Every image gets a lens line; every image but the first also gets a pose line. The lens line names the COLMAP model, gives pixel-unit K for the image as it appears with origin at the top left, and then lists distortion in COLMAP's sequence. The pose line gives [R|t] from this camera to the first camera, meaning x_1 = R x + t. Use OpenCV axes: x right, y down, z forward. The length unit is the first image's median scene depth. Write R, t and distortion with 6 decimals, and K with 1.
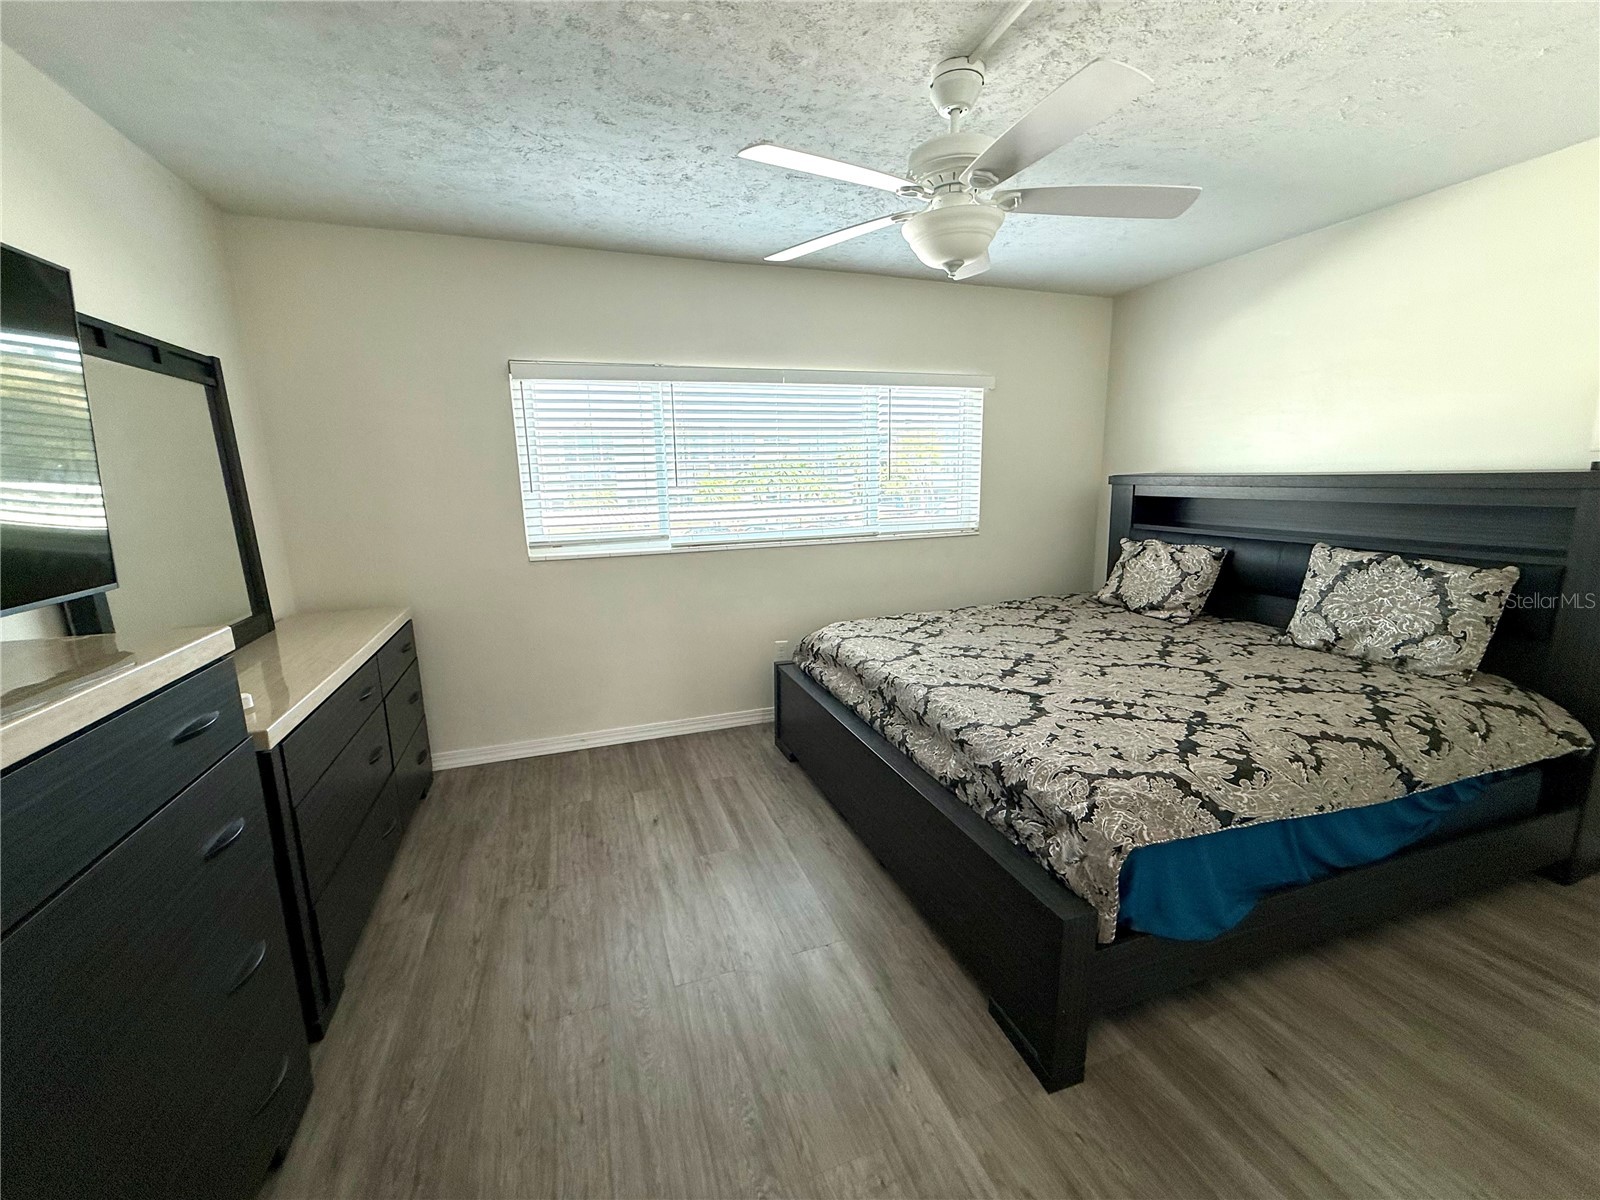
lens RADIAL K [[638.5, 0, 786.7], [0, 638.5, 593.2], [0, 0, 1]] dist [0.001032, 0.000279]
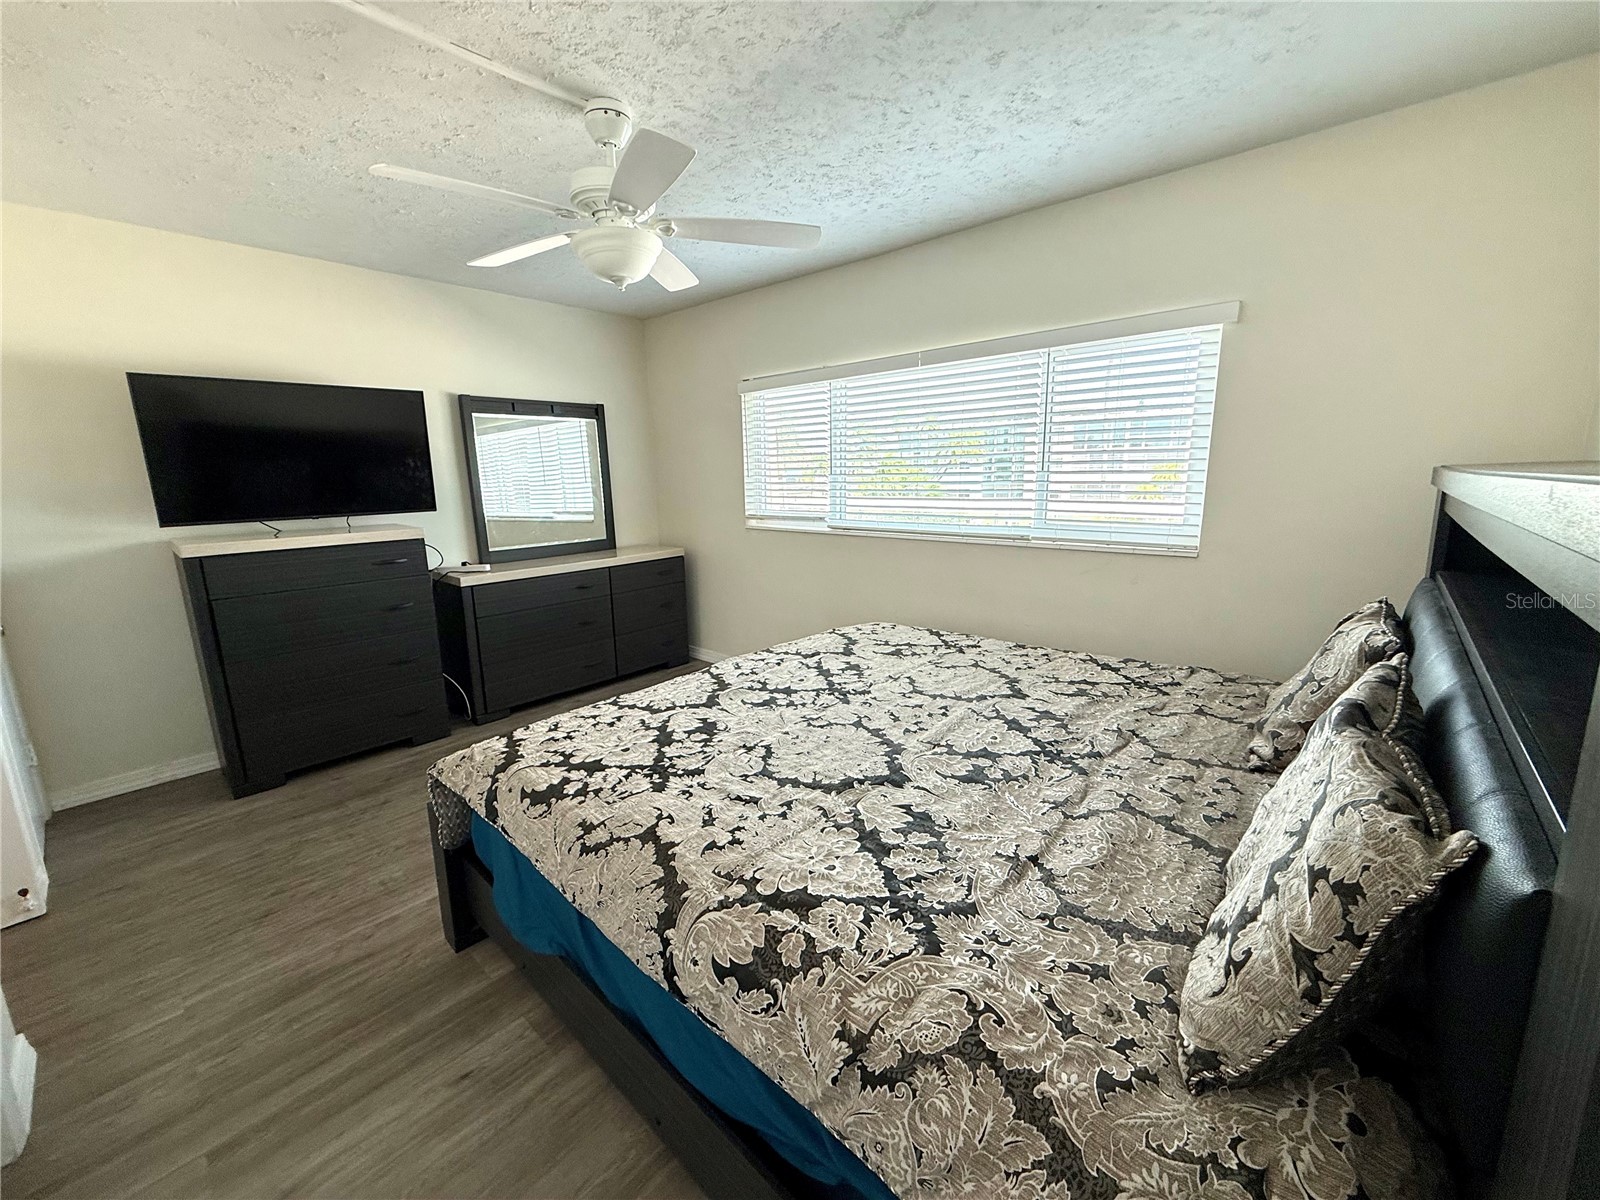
lens RADIAL K [[638.5, 0, 799.8], [0, 638.5, 592.1], [0, 0, 1]] dist [0.001032, 0.000279]
pose [[0.479392, 0.174740, -0.860029, 1.012391], [-0.155172, 0.981414, 0.112908, -0.104598], [0.863774, 0.079325, 0.497597, 0.523888]]
